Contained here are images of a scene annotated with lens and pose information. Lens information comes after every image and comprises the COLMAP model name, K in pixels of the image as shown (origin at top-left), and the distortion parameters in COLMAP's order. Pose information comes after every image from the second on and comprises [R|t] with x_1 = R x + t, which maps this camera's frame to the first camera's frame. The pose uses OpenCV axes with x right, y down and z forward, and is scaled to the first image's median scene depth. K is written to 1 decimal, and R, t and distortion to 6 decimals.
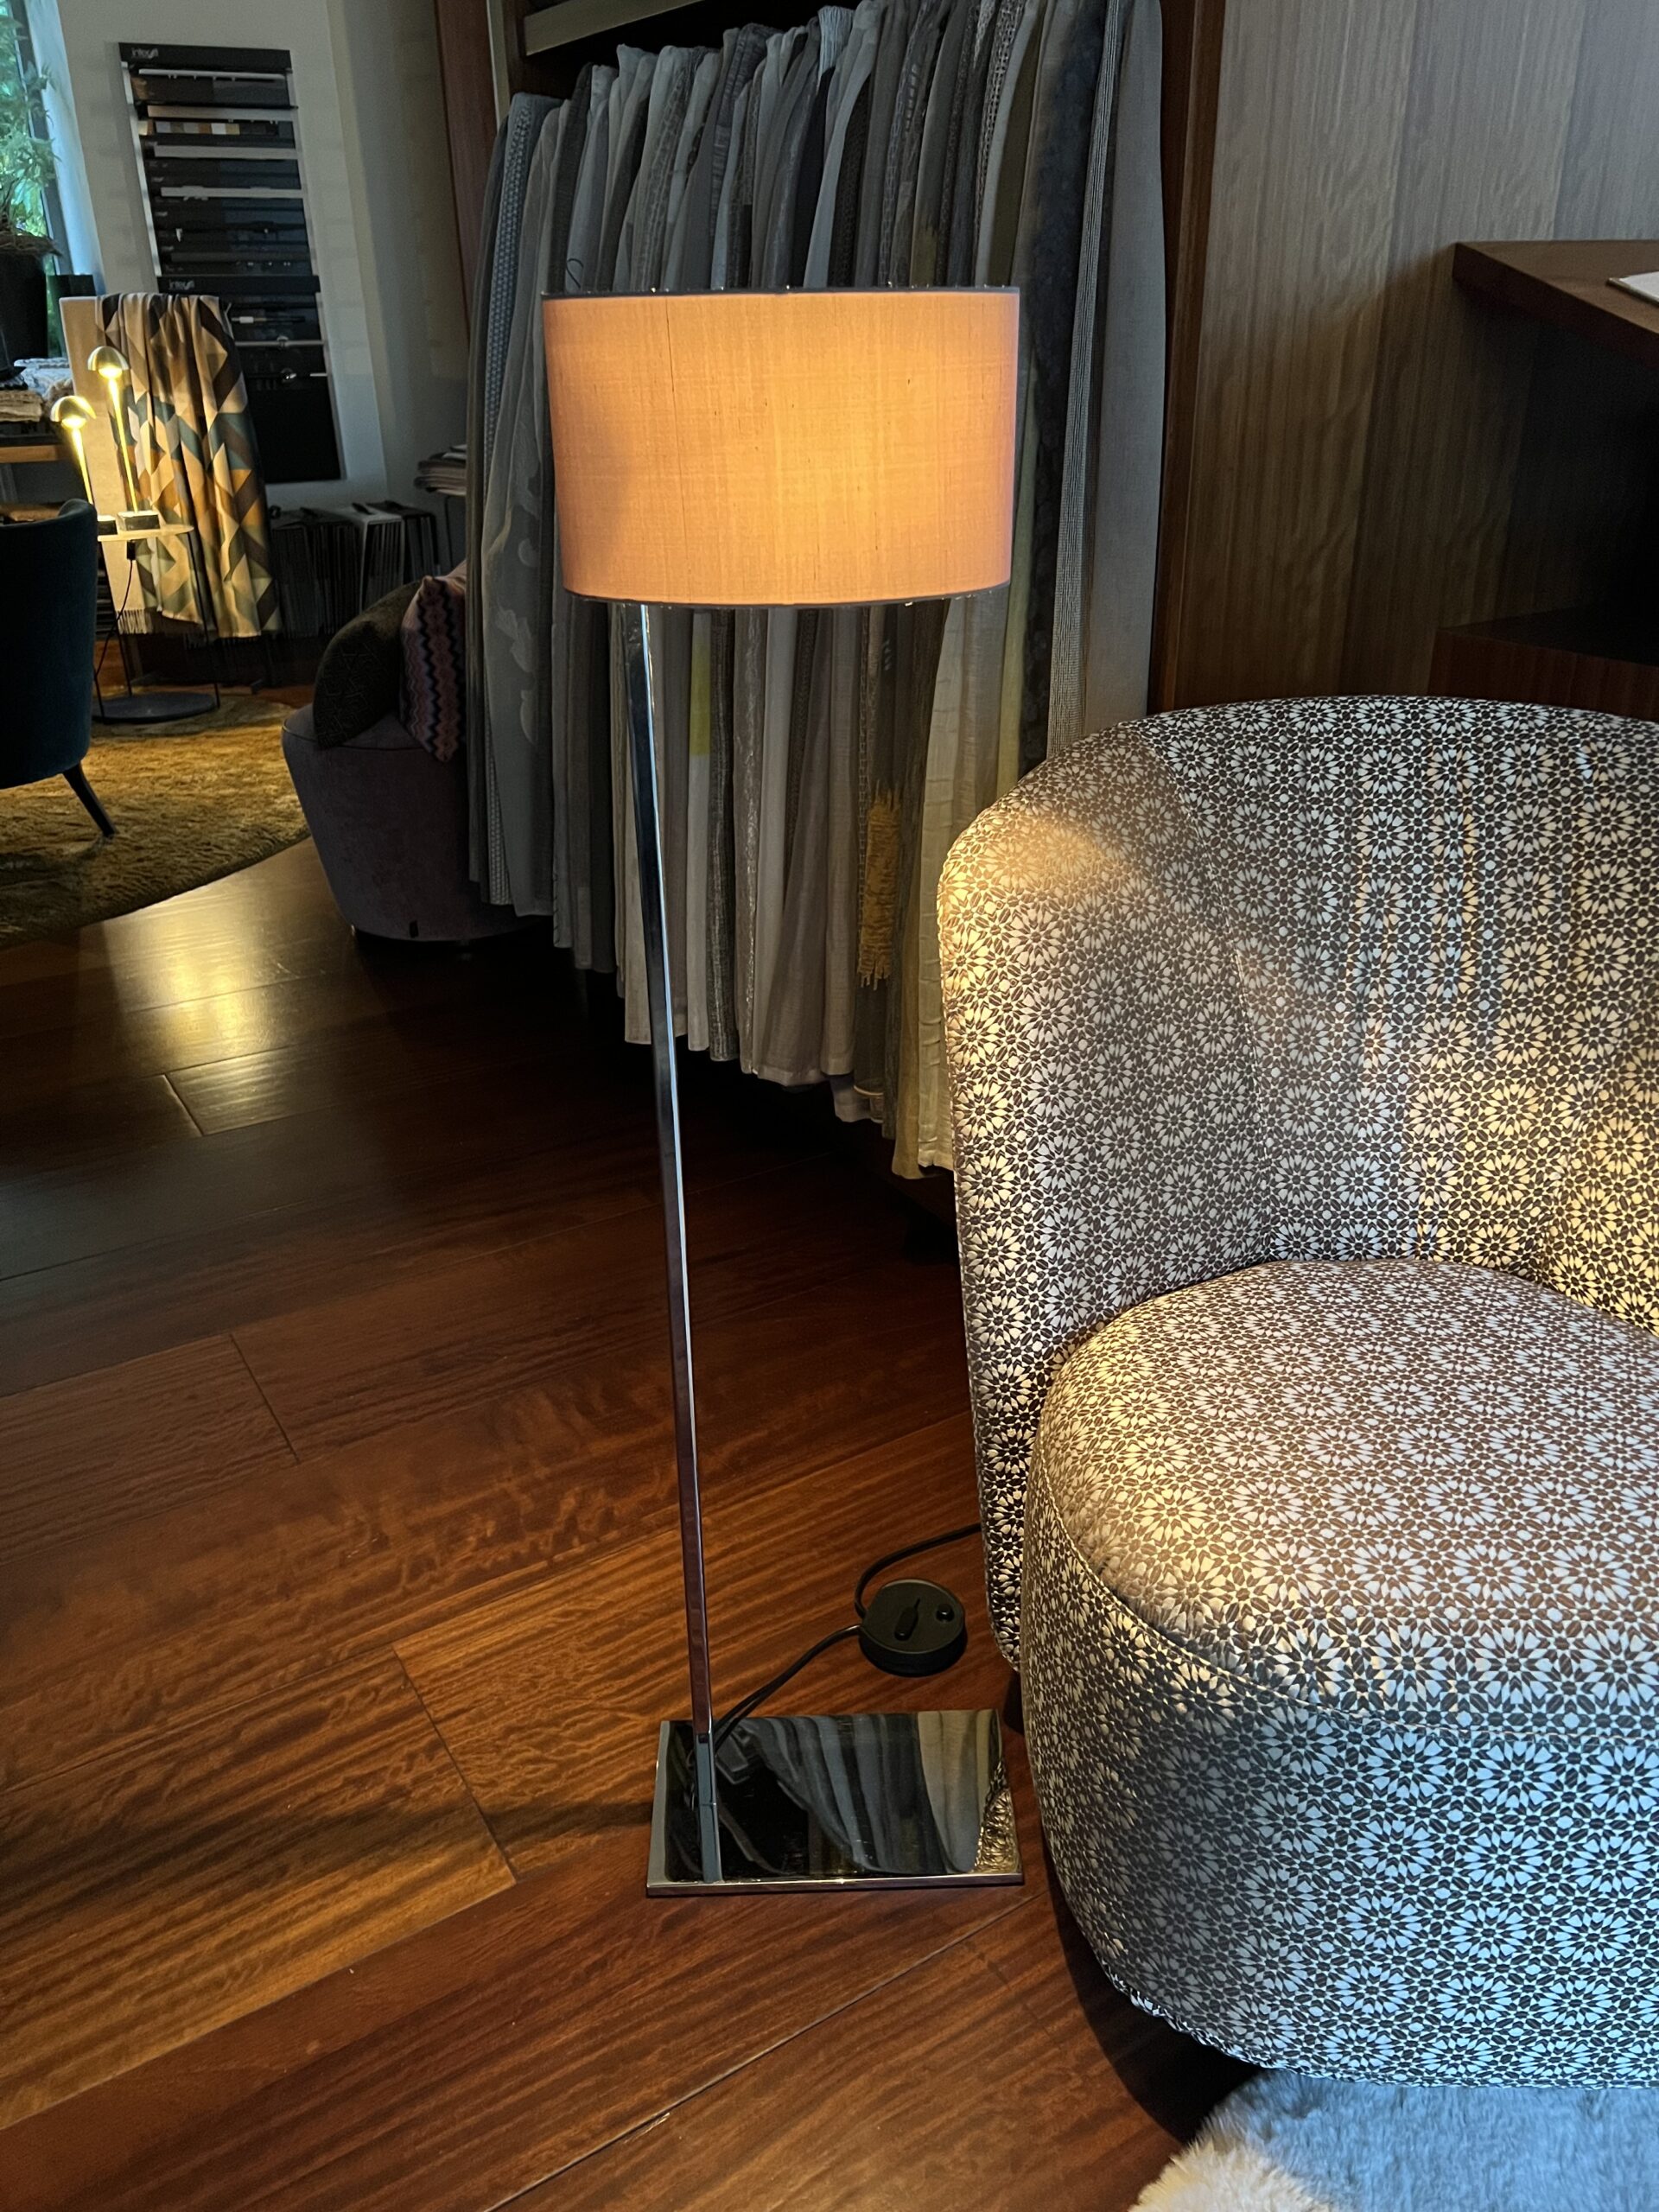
lens RADIAL K [[1679.9, 0, 825.7], [0, 1679.9, 1110.1], [0, 0, 1]] dist [0.046323, -0.055383]
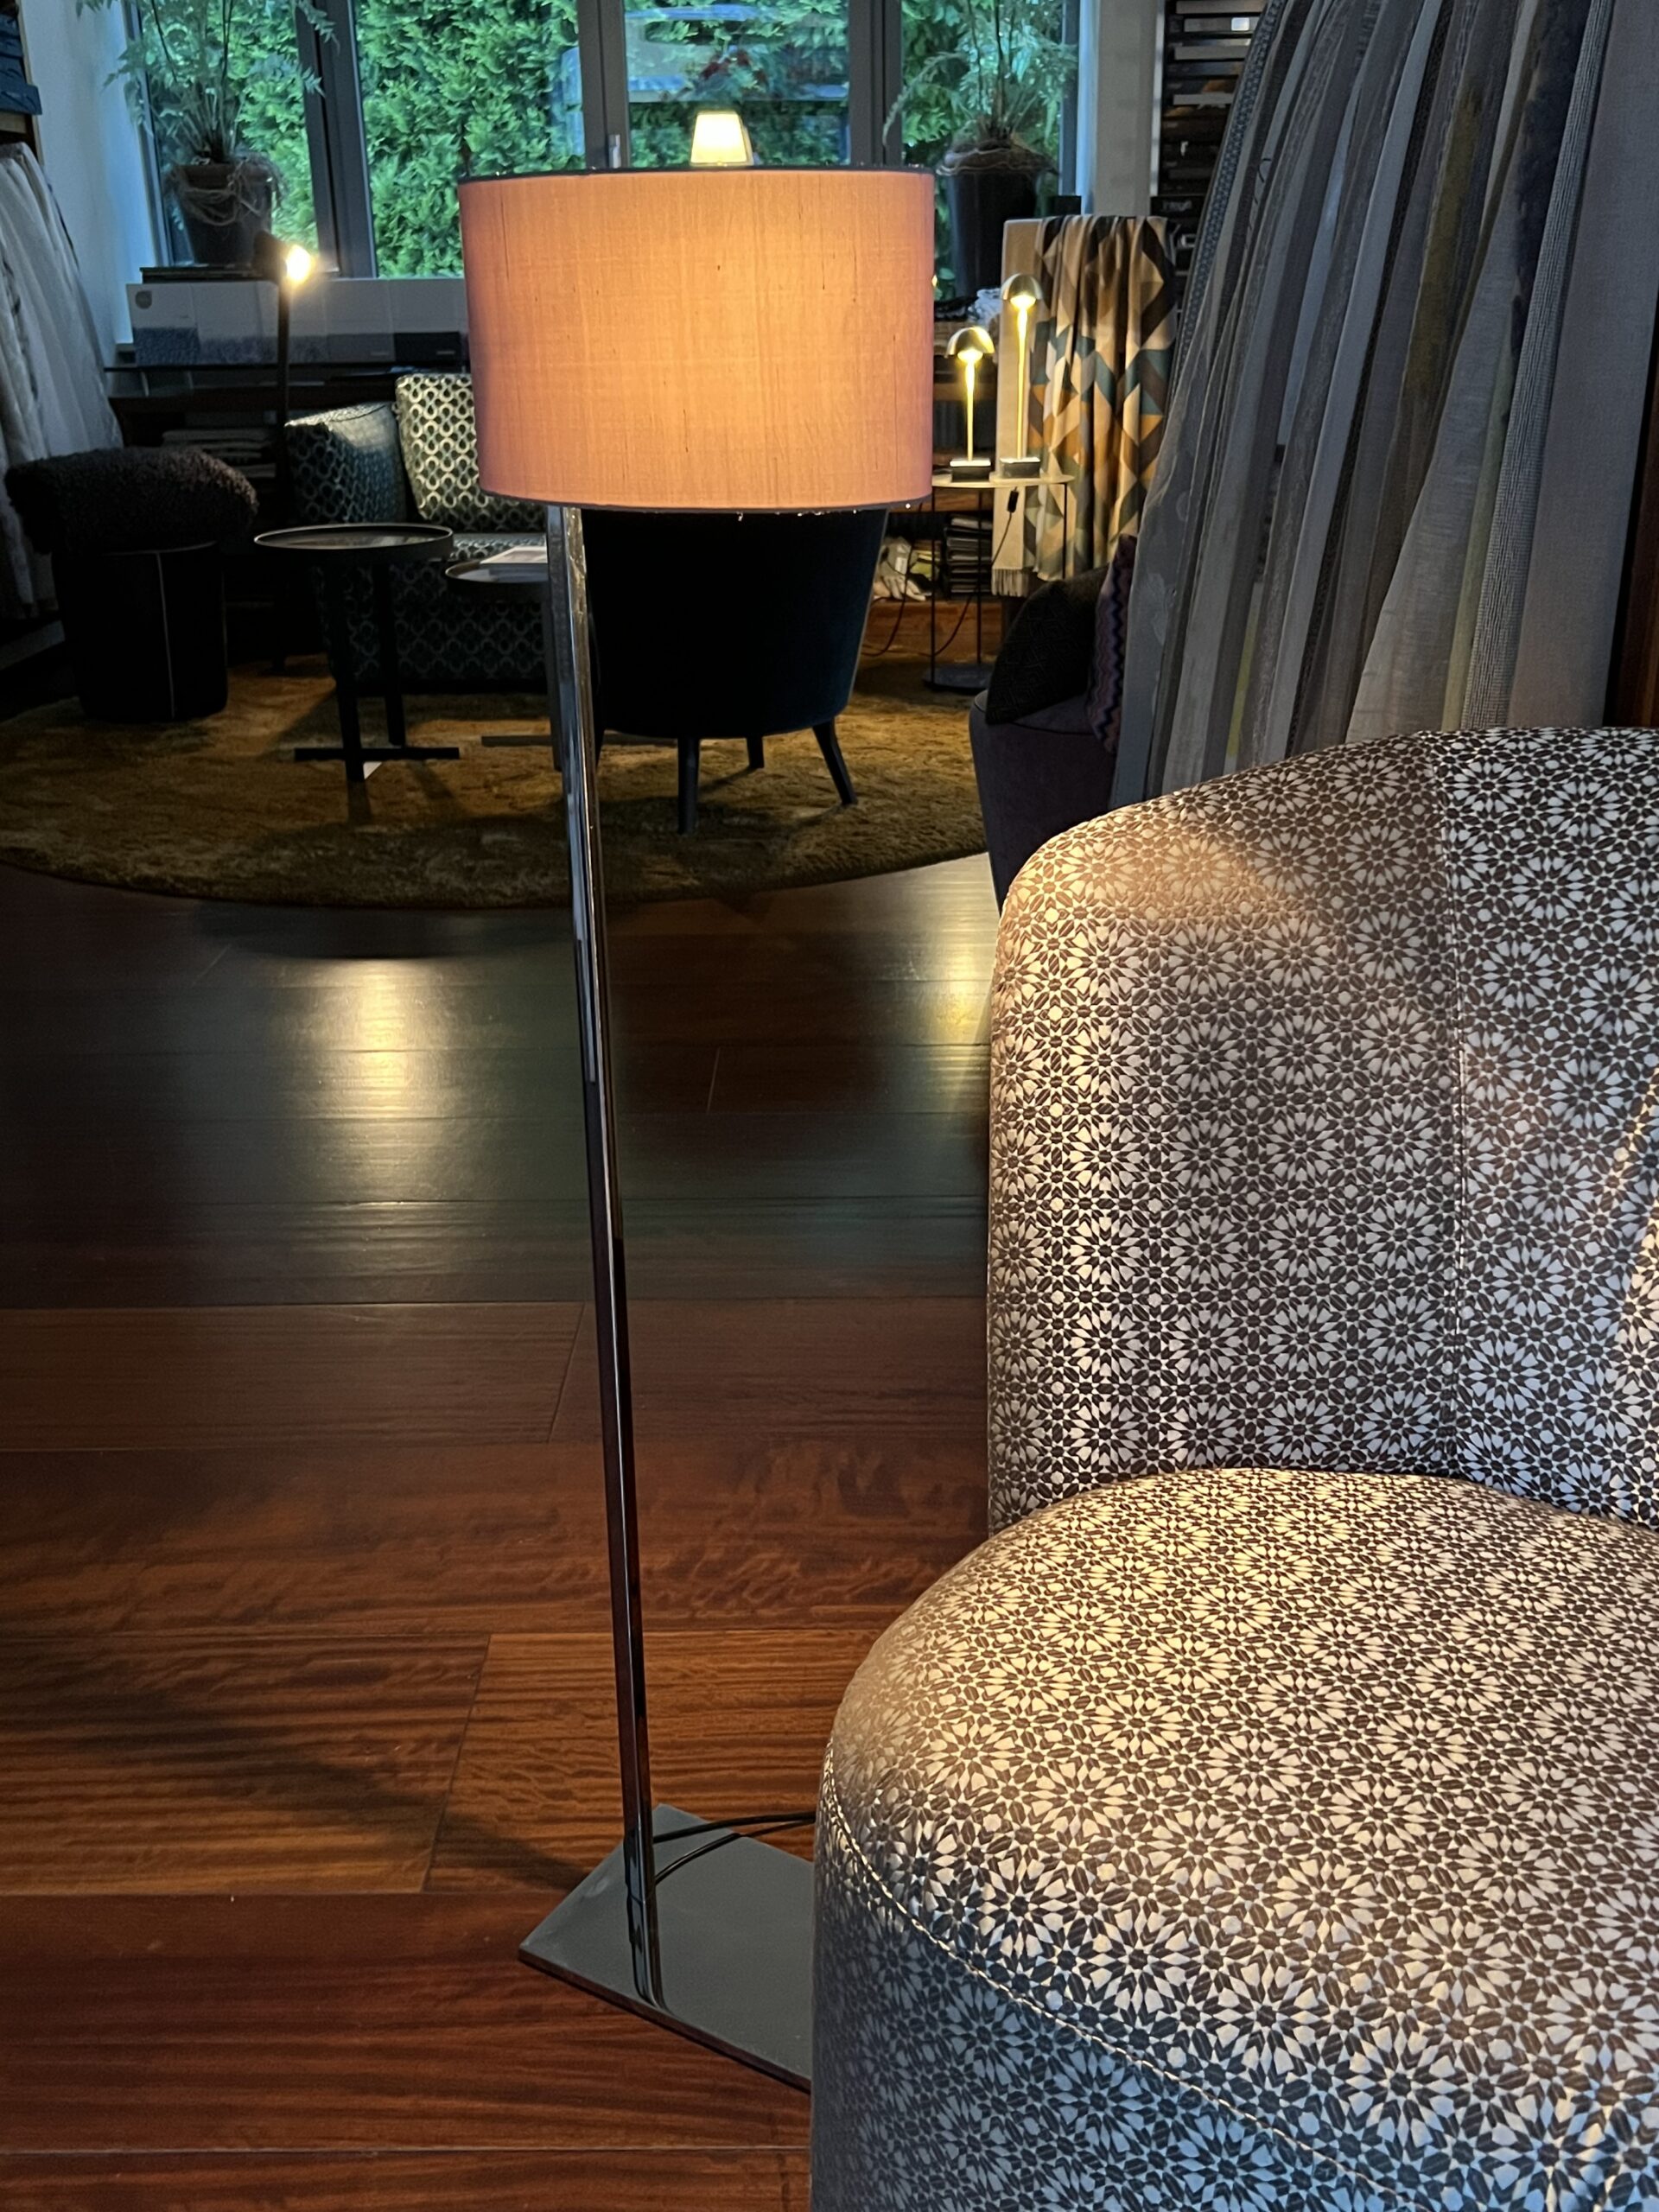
lens RADIAL K [[2160.9, 0, 831.9], [0, 2160.9, 1122.5], [0, 0, 1]] dist [0.024044, 0.000000]
pose [[0.844357, 0.199445, -0.497276, 0.413577], [-0.226444, 0.974005, 0.006155, -0.003913], [0.485577, 0.107409, 0.867570, 0.039469]]
